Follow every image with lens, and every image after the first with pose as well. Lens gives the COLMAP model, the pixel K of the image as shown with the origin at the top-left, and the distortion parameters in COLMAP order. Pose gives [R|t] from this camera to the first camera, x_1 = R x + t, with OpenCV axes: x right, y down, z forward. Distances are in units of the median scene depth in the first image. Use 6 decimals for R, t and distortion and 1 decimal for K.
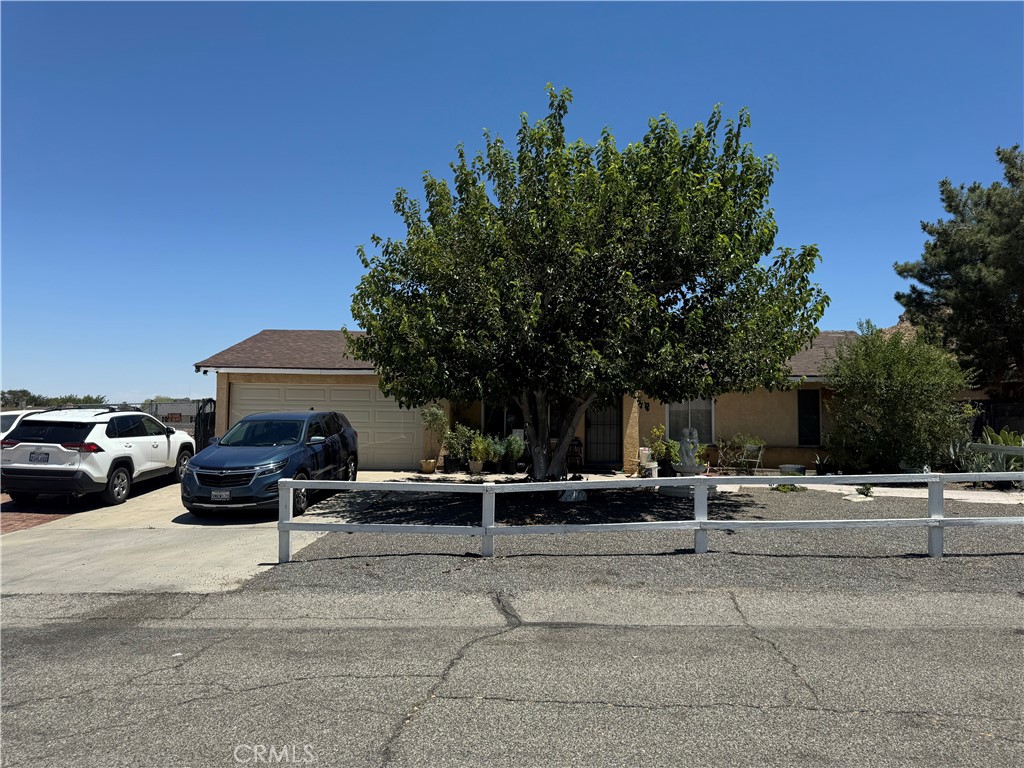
lens RADIAL K [[709.6, 0, 512.0], [0, 709.6, 384.0], [0, 0, 1]] dist [0.140574, -0.164757]
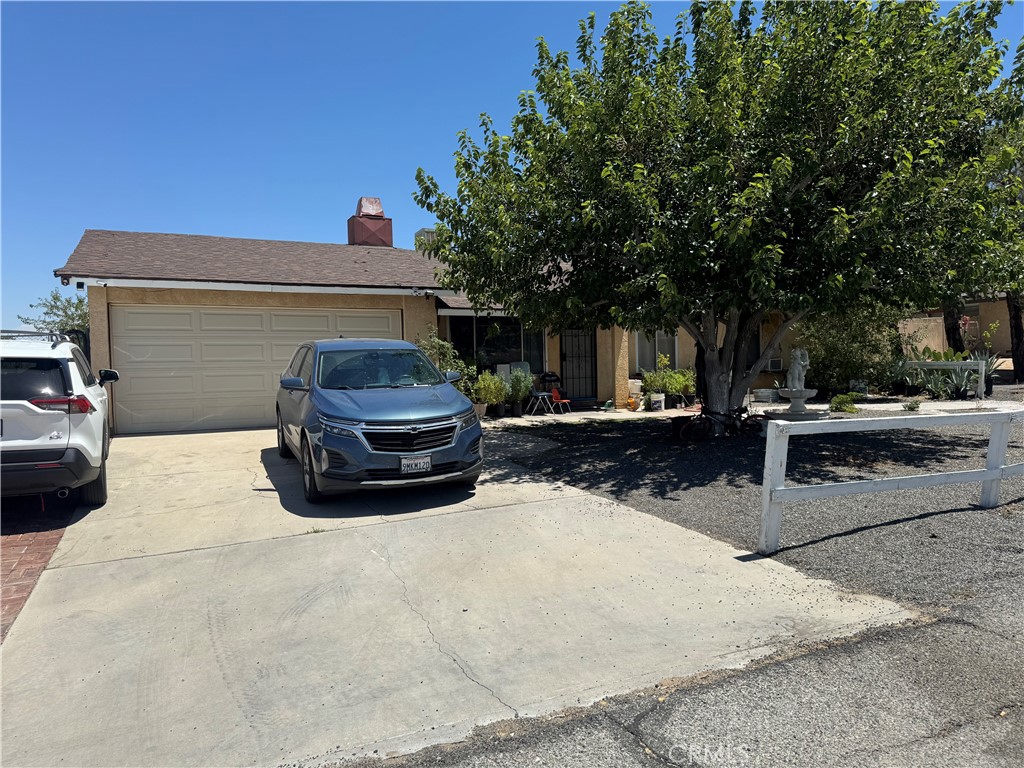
lens RADIAL K [[718.3, 0, 512.0], [0, 718.3, 384.0], [0, 0, 1]] dist [0.012841, -0.003725]
pose [[0.869608, -0.043782, 0.491798, -0.425723], [0.008954, 0.997295, 0.072950, 0.027333], [-0.493661, -0.059034, 0.867648, 0.287798]]
